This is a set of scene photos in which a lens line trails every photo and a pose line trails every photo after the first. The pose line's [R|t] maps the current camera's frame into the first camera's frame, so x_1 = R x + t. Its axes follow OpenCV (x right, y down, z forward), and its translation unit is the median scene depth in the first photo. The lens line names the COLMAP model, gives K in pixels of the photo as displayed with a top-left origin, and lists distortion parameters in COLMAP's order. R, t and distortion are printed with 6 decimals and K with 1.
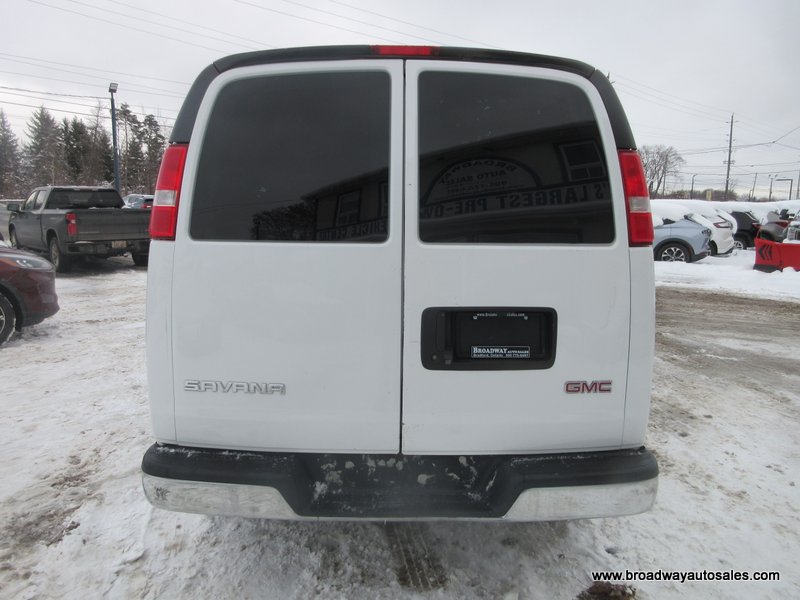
lens RADIAL K [[603.9, 0, 396.5], [0, 603.9, 298.5], [0, 0, 1]] dist [0.014823, 0.004418]
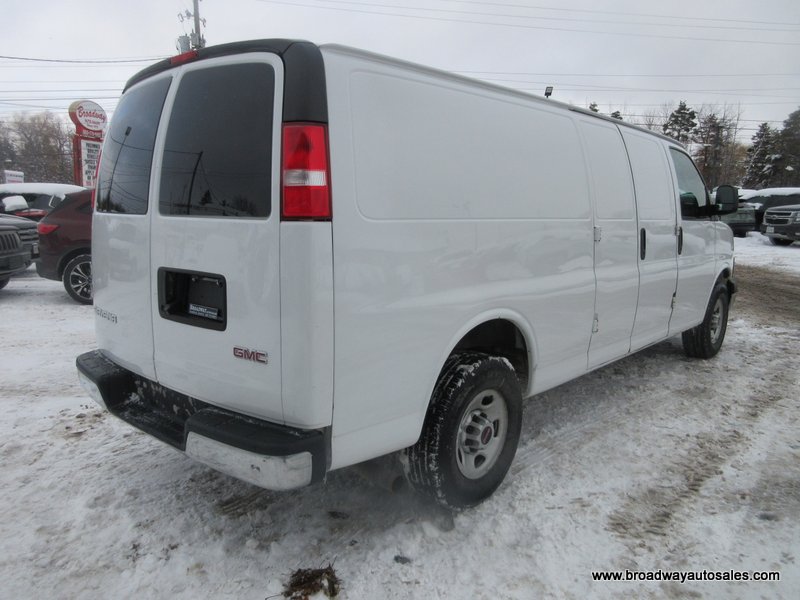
lens RADIAL K [[603.9, 0, 396.5], [0, 603.9, 298.5], [0, 0, 1]] dist [0.014823, 0.004418]
pose [[0.727297, 0.099564, -0.679062, 1.197192], [-0.094735, 0.994514, 0.044351, -0.020809], [0.679753, 0.032075, 0.732740, 0.404335]]
